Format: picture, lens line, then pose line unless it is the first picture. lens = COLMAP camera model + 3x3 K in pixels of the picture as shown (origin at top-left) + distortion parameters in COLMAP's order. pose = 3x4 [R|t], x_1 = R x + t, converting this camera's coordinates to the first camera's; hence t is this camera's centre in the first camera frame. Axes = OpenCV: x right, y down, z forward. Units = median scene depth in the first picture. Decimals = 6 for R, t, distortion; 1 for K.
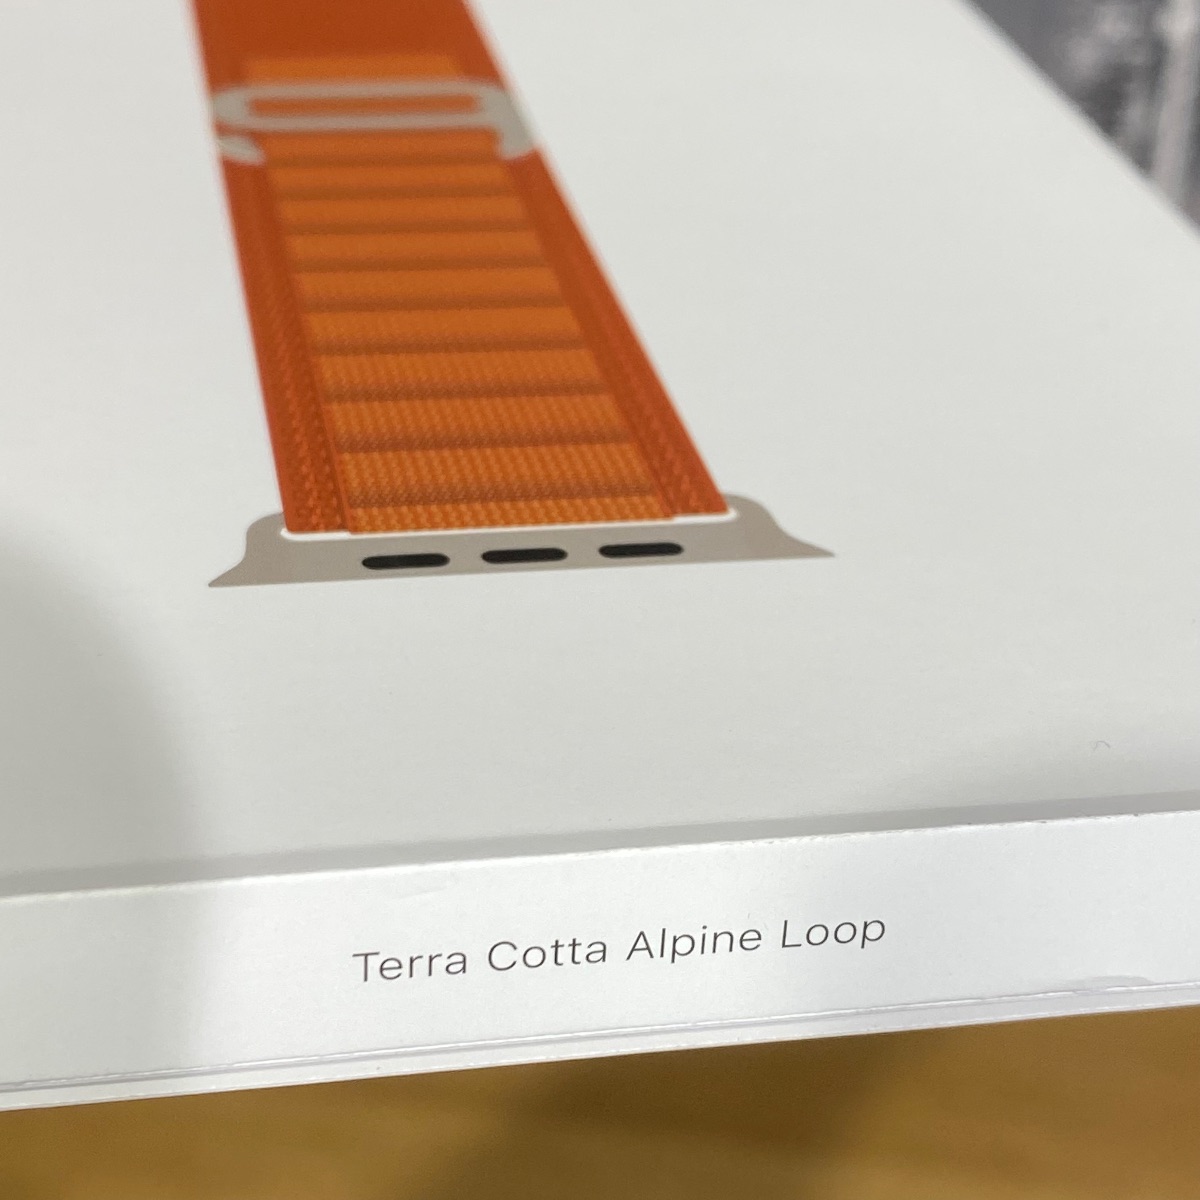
lens RADIAL K [[2453.0, 0, 600.0], [0, 2453.0, 600.0], [0, 0, 1]] dist [0.214038, -0.270405]
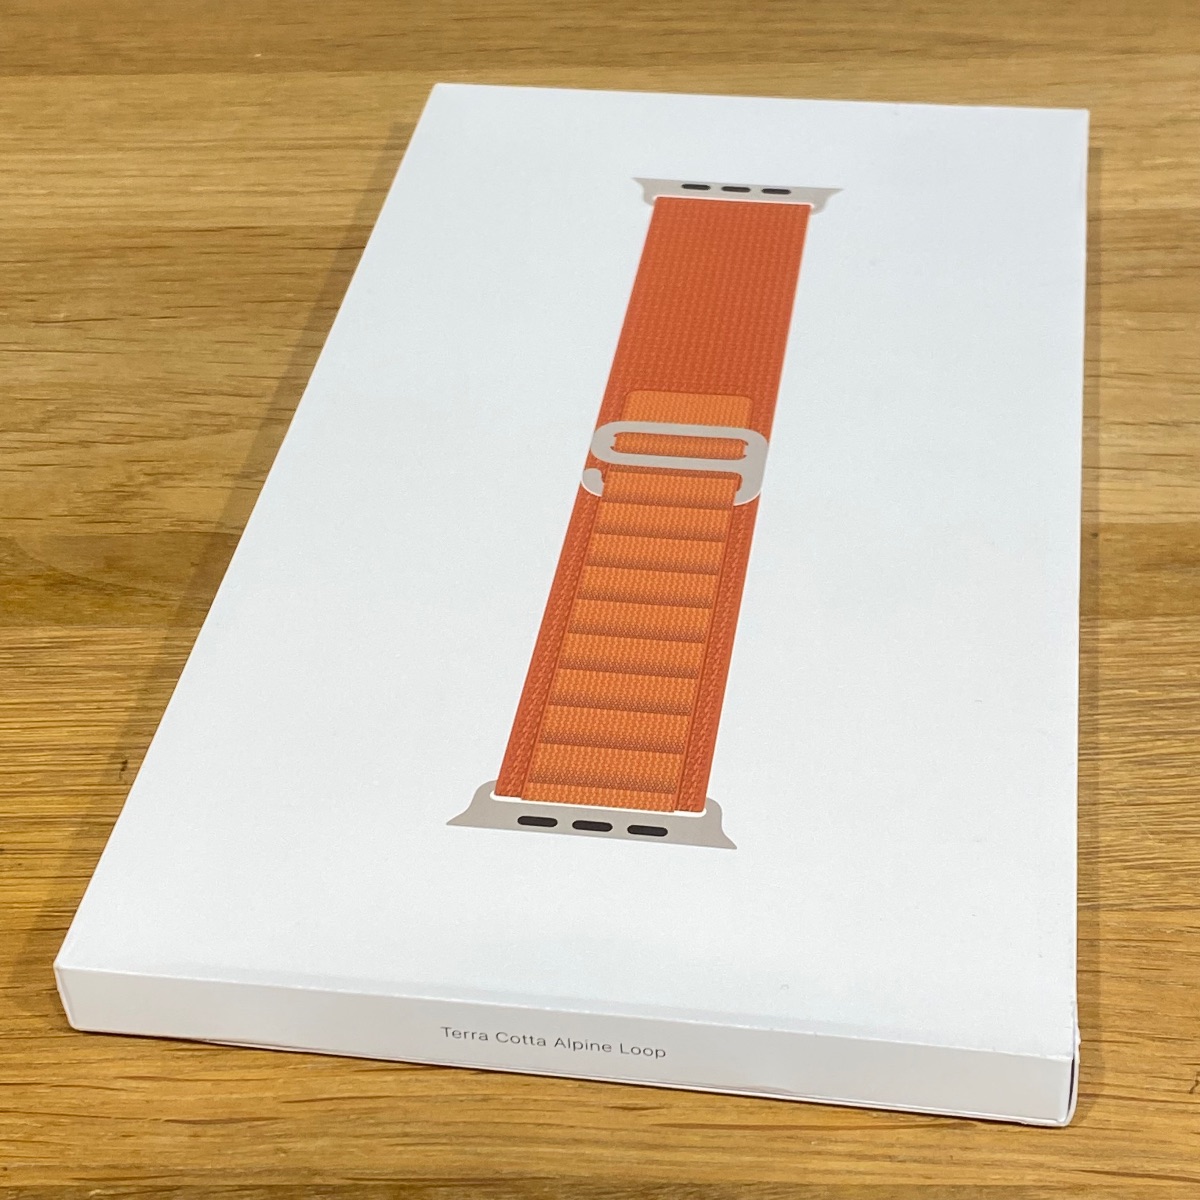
lens RADIAL K [[2508.0, 0, 600.0], [0, 2508.0, 600.0], [0, 0, 1]] dist [0.207931, -0.447646]
pose [[0.937348, 0.150298, -0.314307, 0.618777], [-0.095933, 0.978631, 0.181873, -0.595457], [0.334926, -0.140326, 0.931737, -0.987681]]
